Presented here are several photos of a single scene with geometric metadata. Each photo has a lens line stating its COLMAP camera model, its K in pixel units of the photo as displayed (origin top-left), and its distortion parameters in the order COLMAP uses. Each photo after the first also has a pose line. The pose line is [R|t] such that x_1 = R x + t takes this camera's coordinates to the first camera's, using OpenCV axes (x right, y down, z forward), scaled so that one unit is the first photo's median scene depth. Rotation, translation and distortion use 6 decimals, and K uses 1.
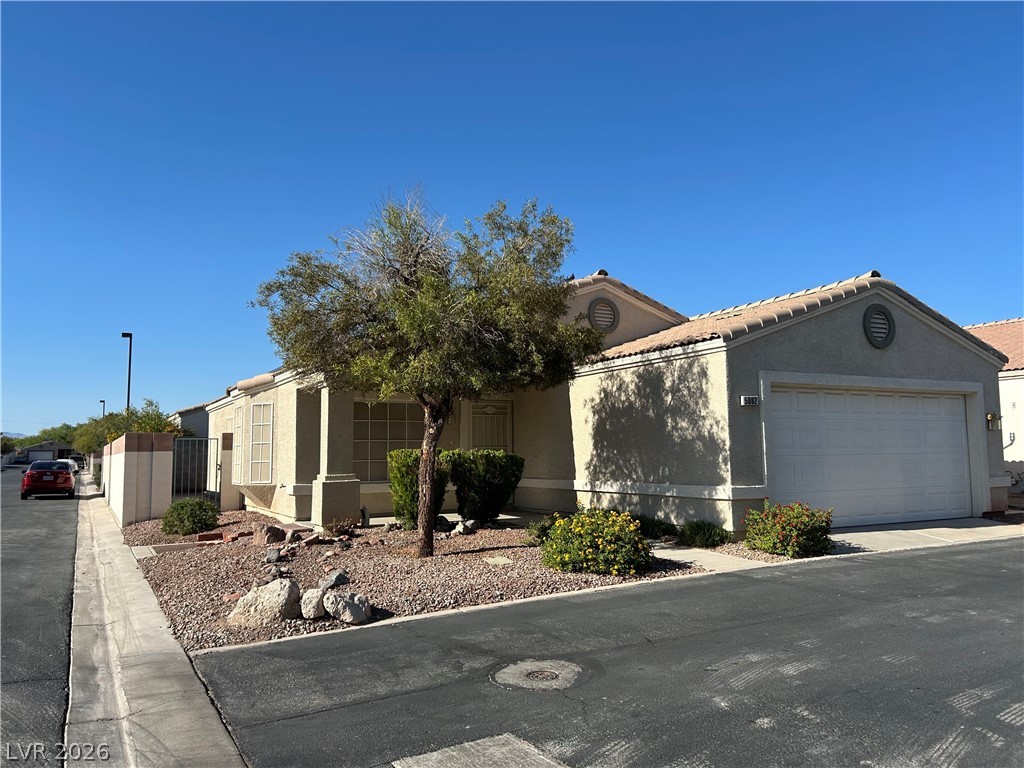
lens RADIAL K [[782.1, 0, 498.5], [0, 782.1, 356.7], [0, 0, 1]] dist [0.056803, -0.041859]
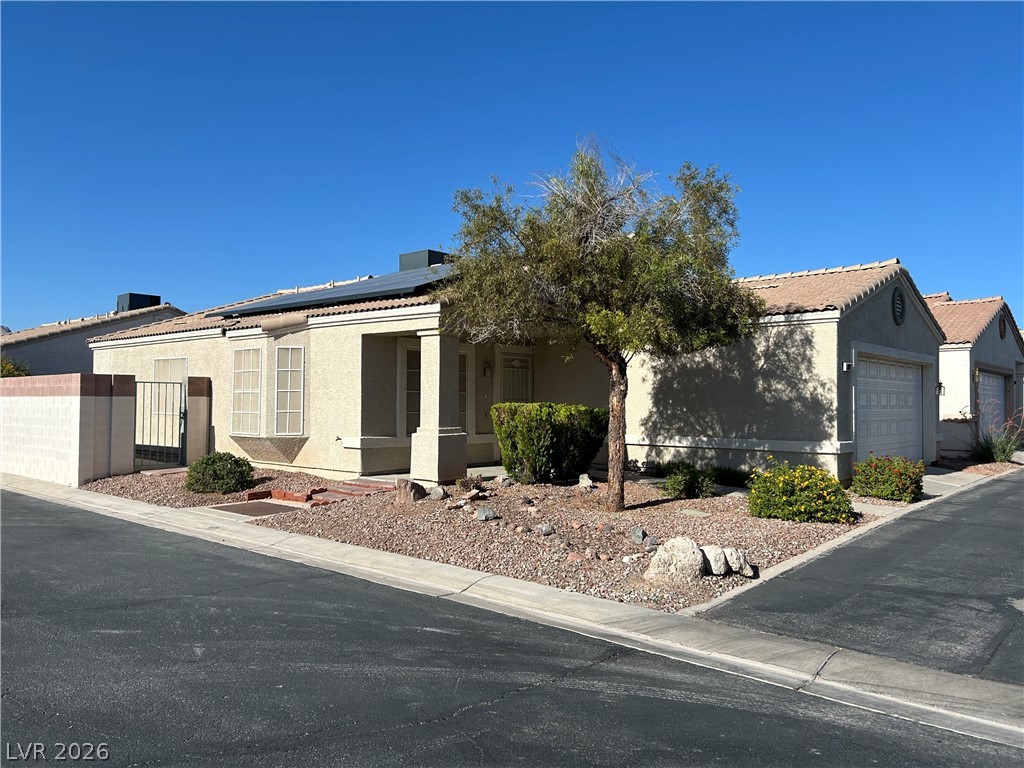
lens RADIAL K [[782.1, 0, 506.4], [0, 782.1, 392.4], [0, 0, 1]] dist [0.056803, -0.041859]
pose [[0.934703, 0.024694, 0.354572, -0.499963], [-0.062800, 0.993363, 0.096368, 0.012615], [-0.349839, -0.112342, 0.930049, 0.108670]]
